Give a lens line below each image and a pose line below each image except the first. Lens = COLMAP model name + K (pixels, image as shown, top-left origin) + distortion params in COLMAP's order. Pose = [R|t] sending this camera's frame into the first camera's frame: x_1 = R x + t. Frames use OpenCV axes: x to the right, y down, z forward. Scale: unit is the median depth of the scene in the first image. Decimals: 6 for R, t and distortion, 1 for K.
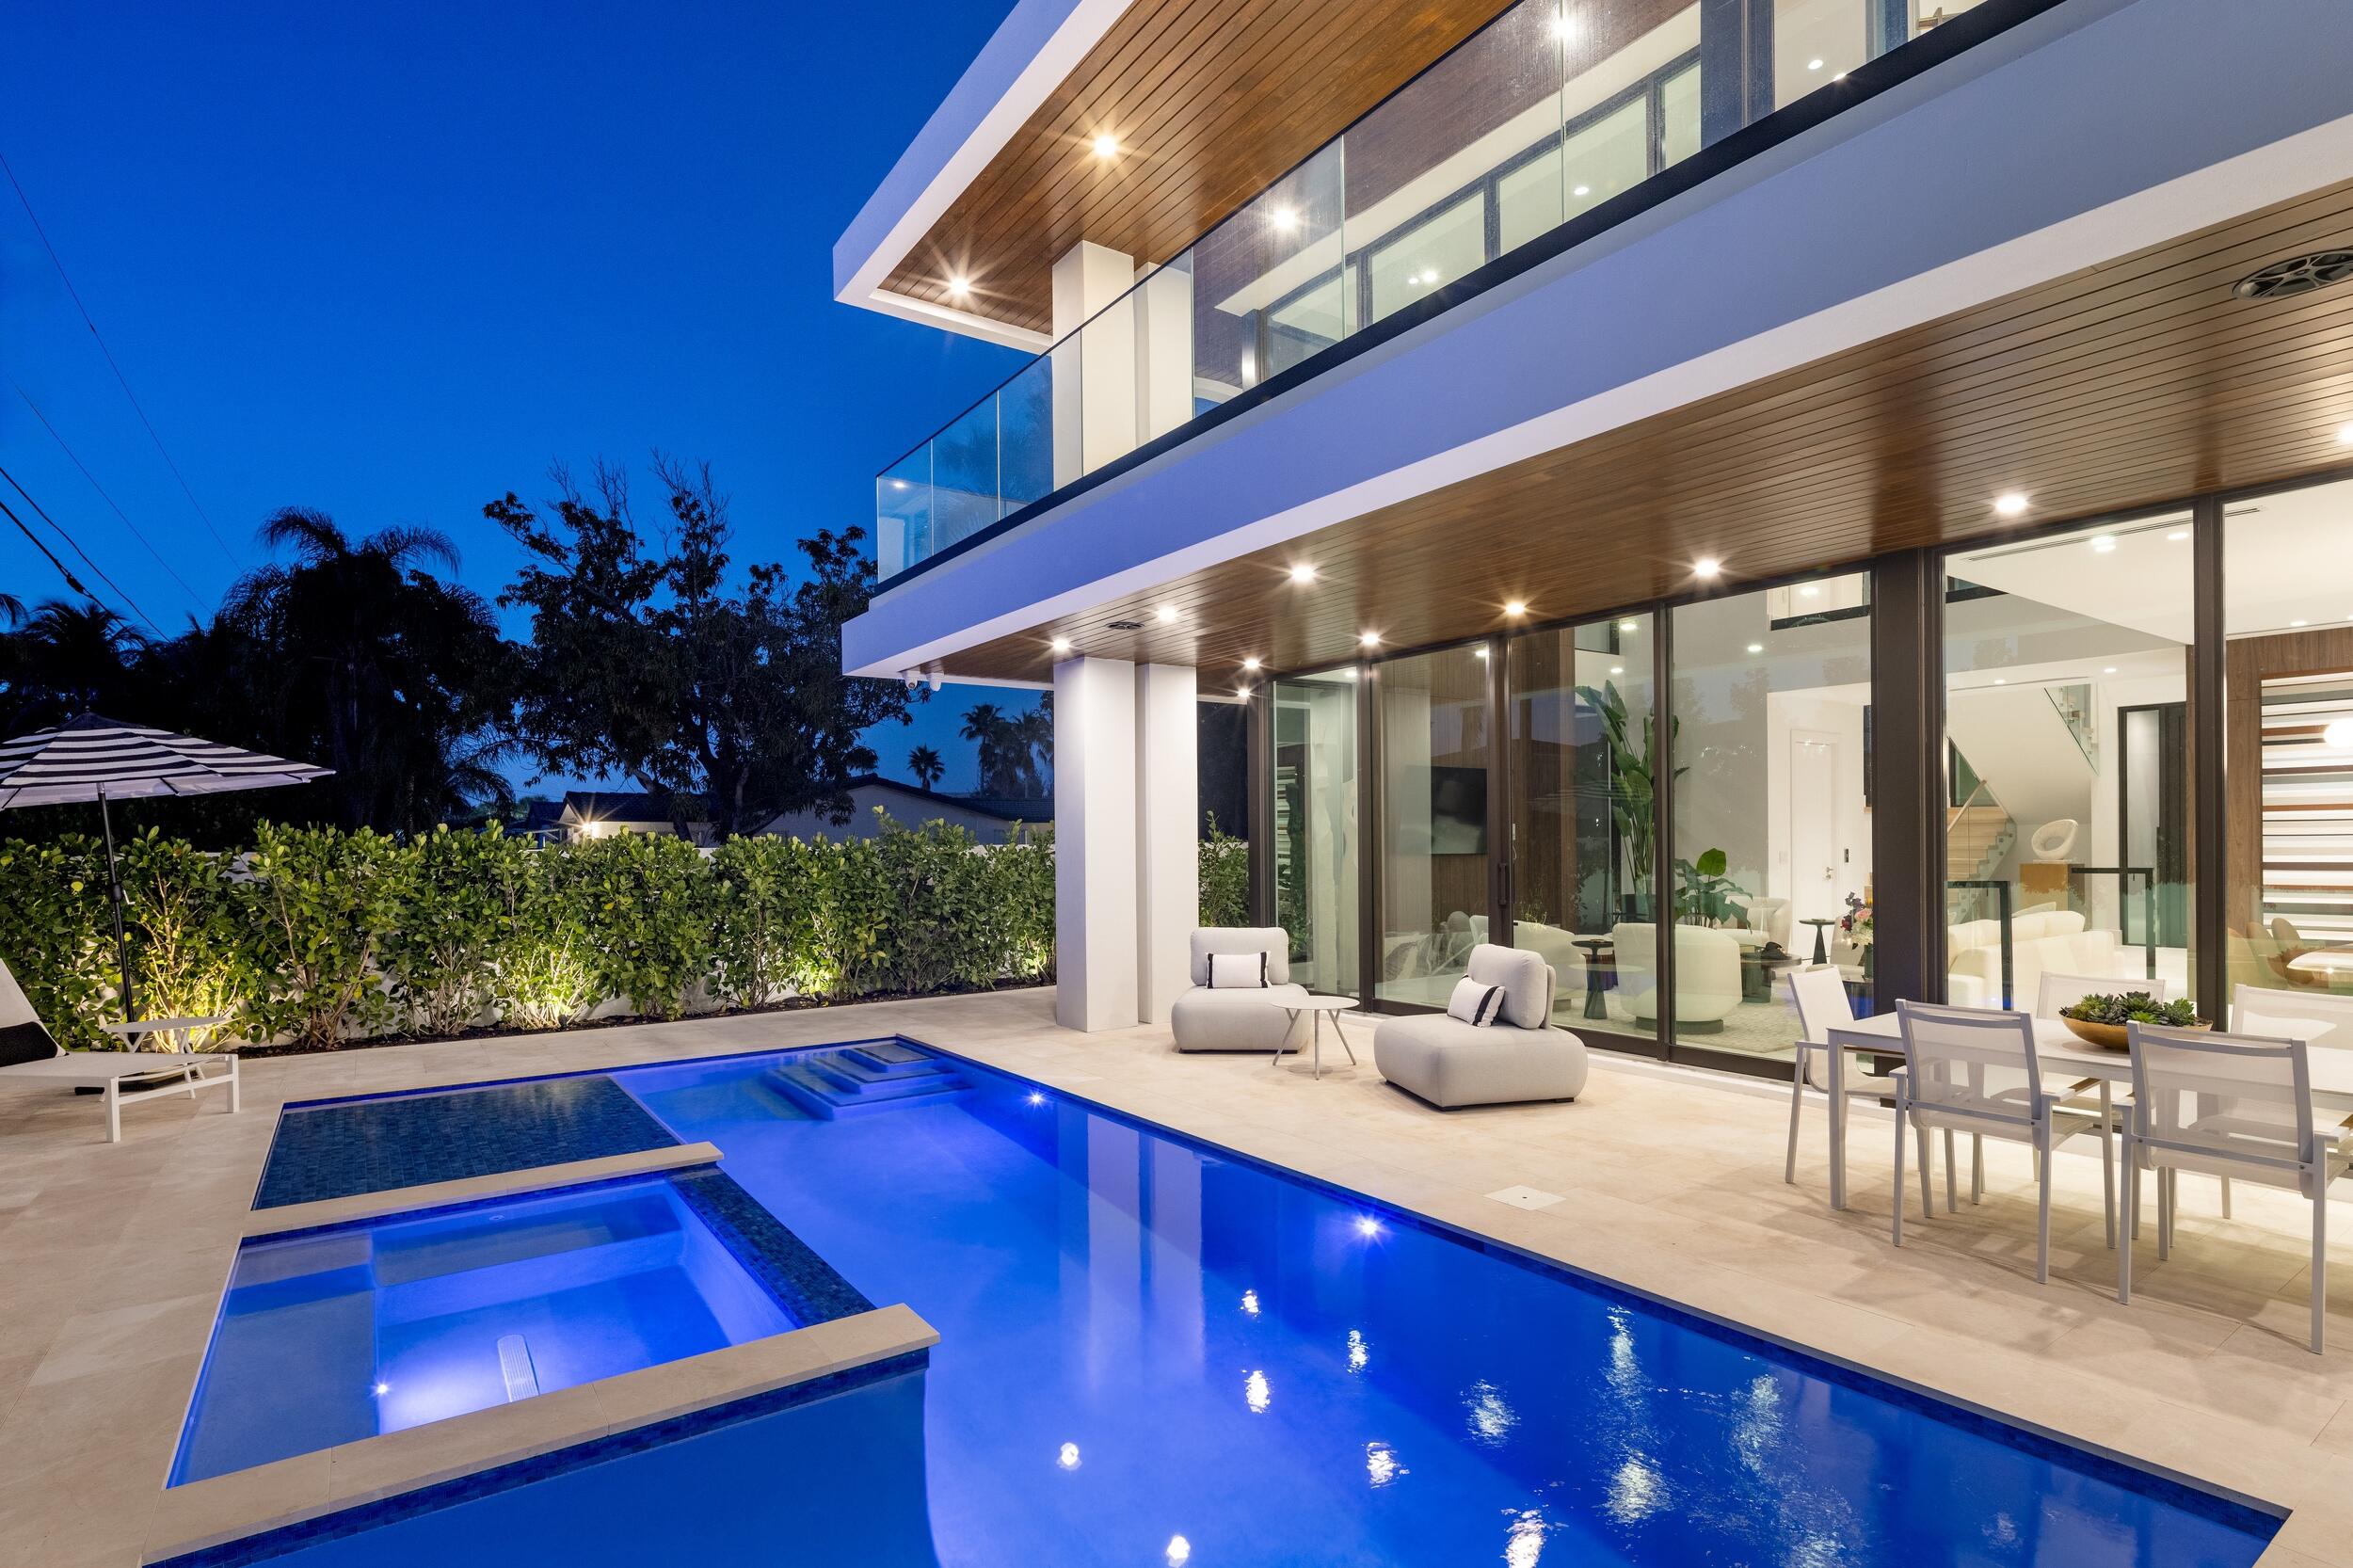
lens RADIAL K [[1119.8, 0, 1186.3], [0, 1119.8, 838.8], [0, 0, 1]] dist [0.000059, -0.000862]
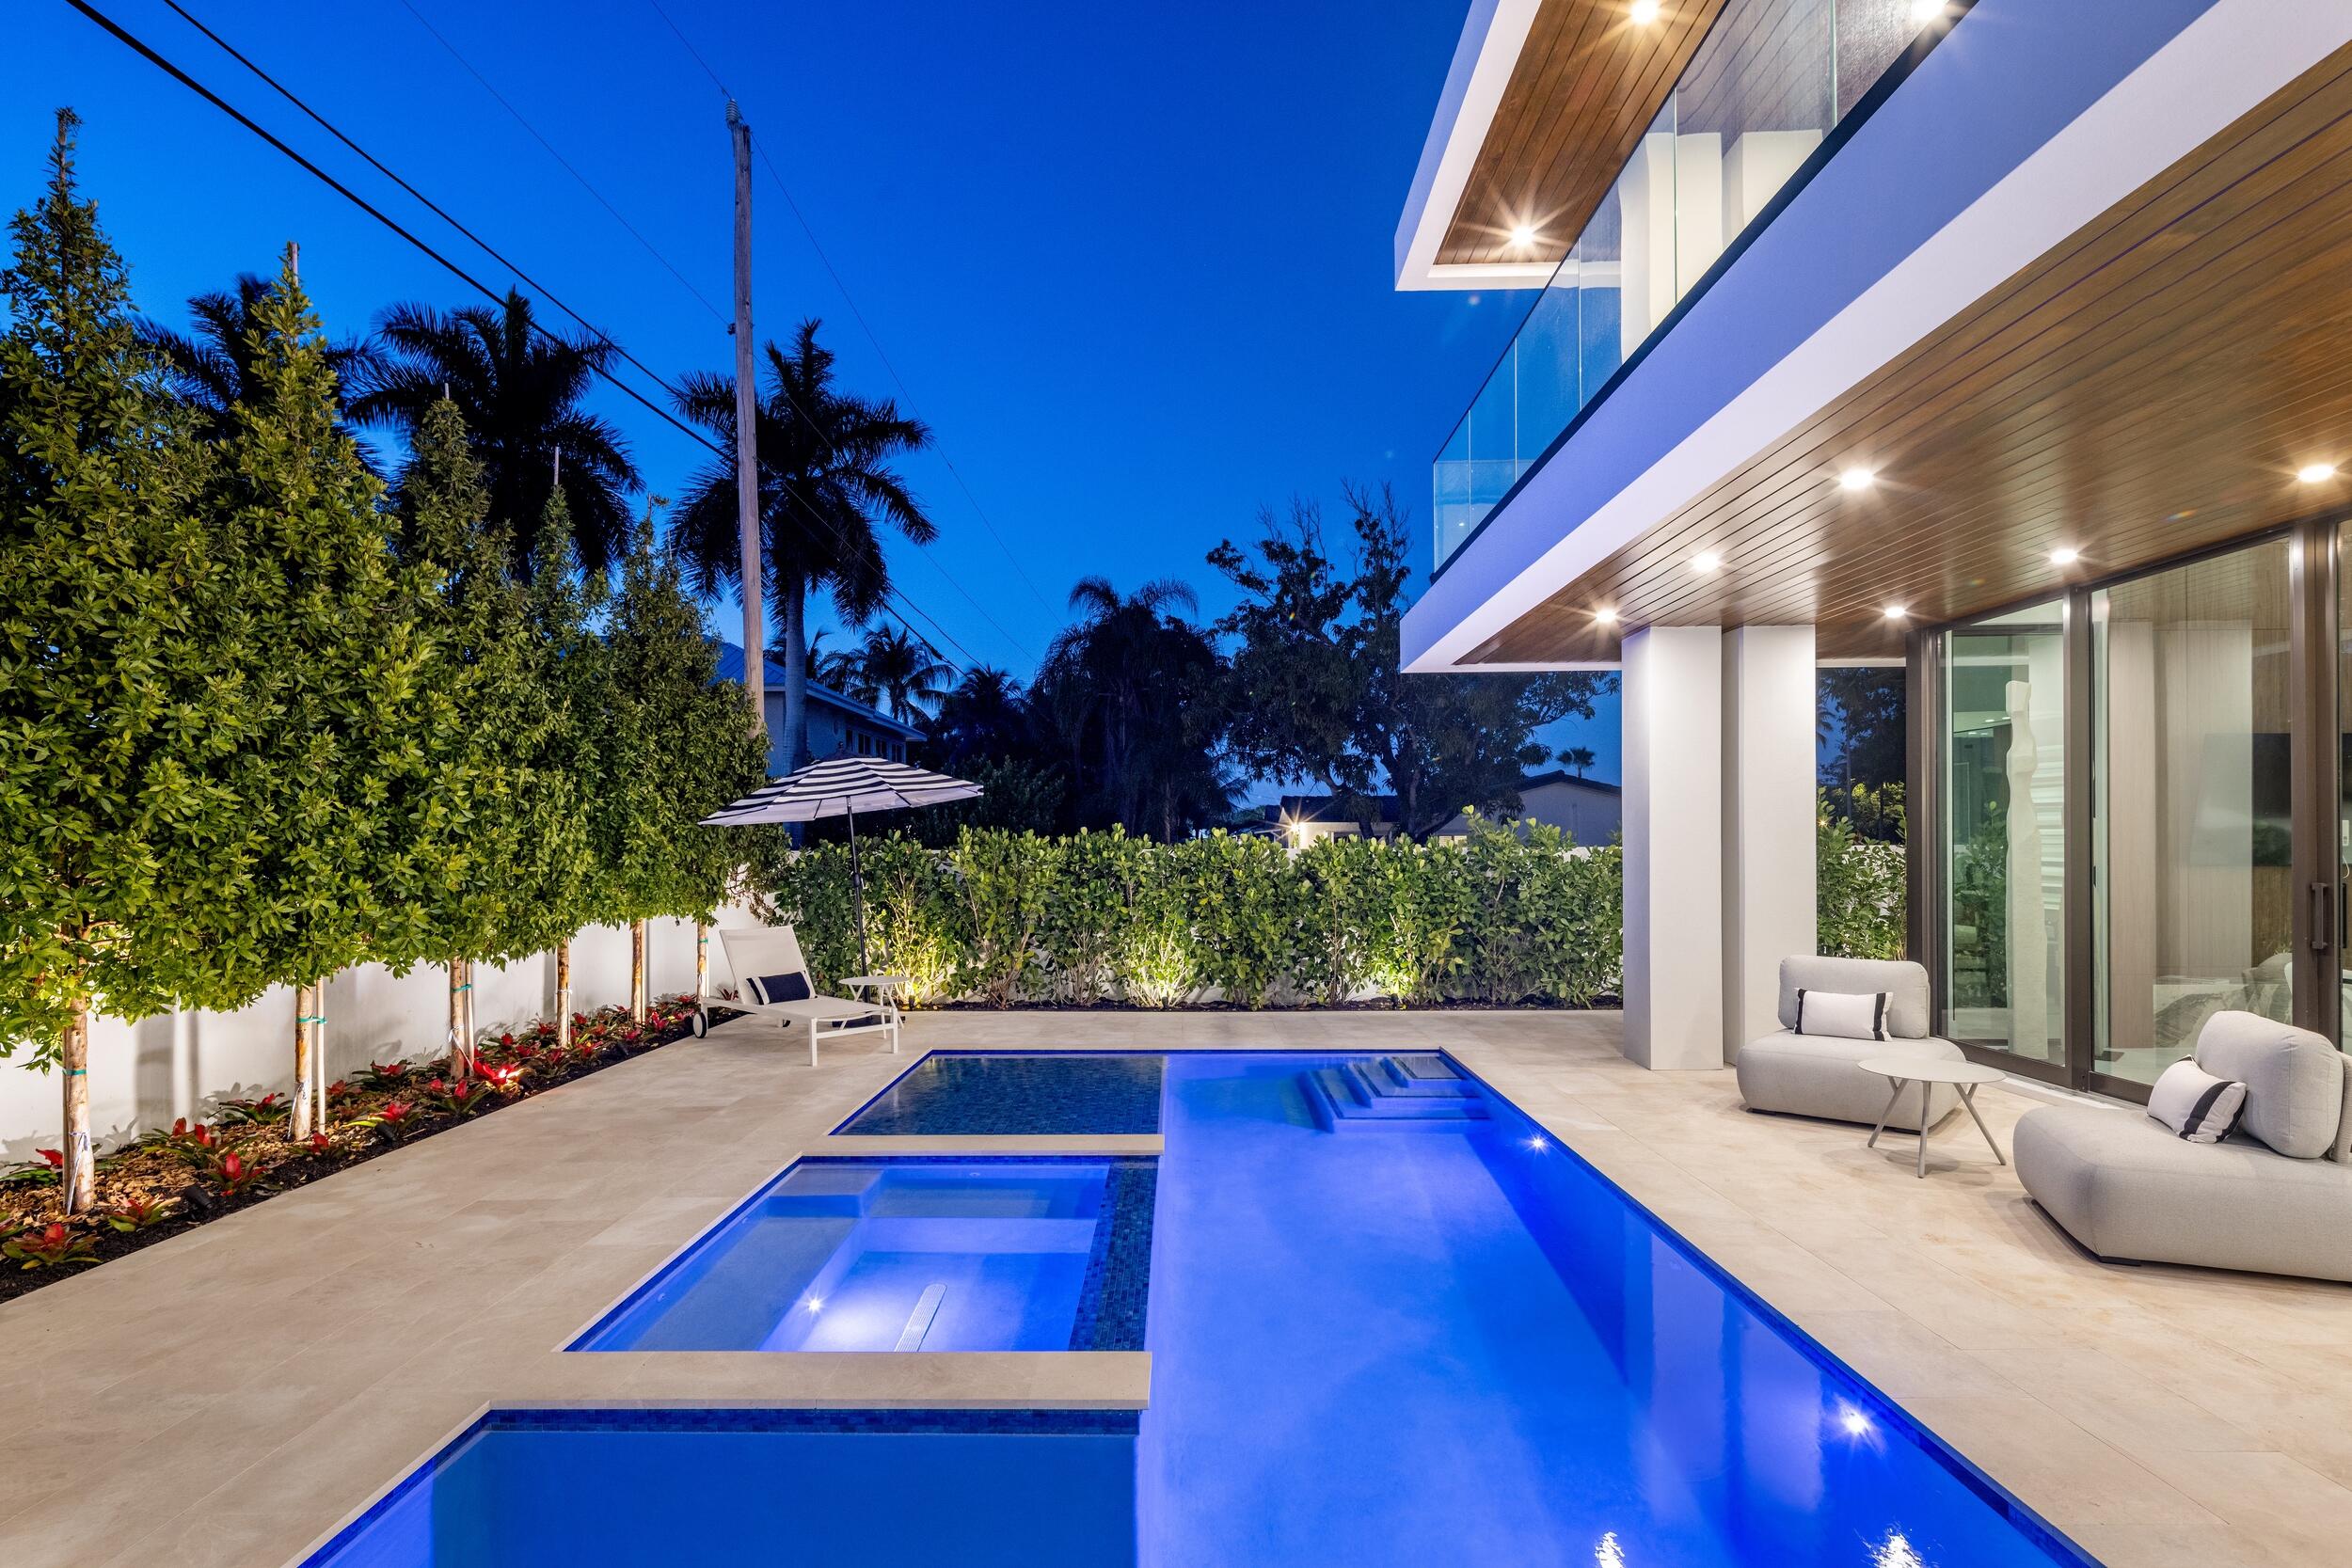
lens RADIAL K [[1119.2, 0, 1185.8], [0, 1119.2, 838.8], [0, 0, 1]] dist [0.000059, -0.000862]
pose [[0.810243, 0.001331, -0.586092, 0.114572], [-0.000673, 0.999999, 0.001340, -0.002671], [0.586093, -0.000691, 0.810243, 0.102641]]
